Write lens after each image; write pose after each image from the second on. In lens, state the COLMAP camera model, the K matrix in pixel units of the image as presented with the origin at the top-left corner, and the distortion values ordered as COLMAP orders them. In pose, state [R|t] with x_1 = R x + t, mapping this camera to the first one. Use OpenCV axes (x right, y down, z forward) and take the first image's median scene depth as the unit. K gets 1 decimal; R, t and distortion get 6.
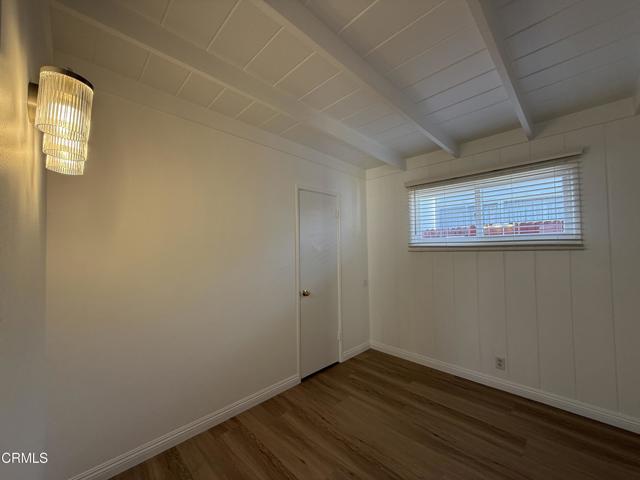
lens RADIAL K [[255.2, 0, 317.6], [0, 255.2, 240.4], [0, 0, 1]] dist [0.001763, 0.000385]
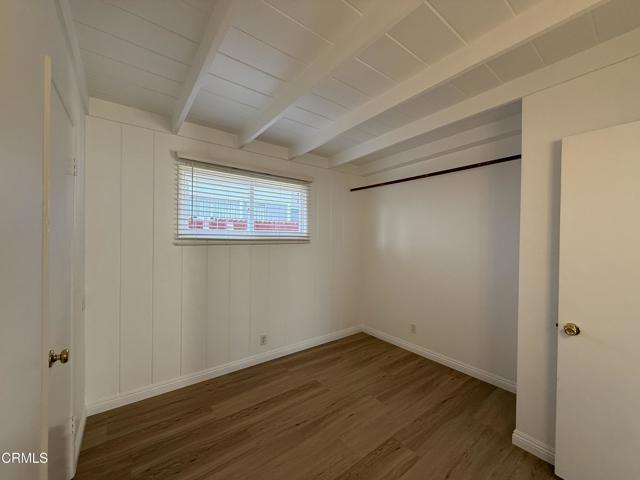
lens RADIAL K [[255.2, 0, 317.6], [0, 255.2, 240.4], [0, 0, 1]] dist [0.001763, 0.000385]
pose [[0.123593, 0.008439, 0.992297, -0.418859], [-0.042153, 0.999106, -0.003247, 0.018334], [-0.991437, -0.041427, 0.123838, 0.629283]]
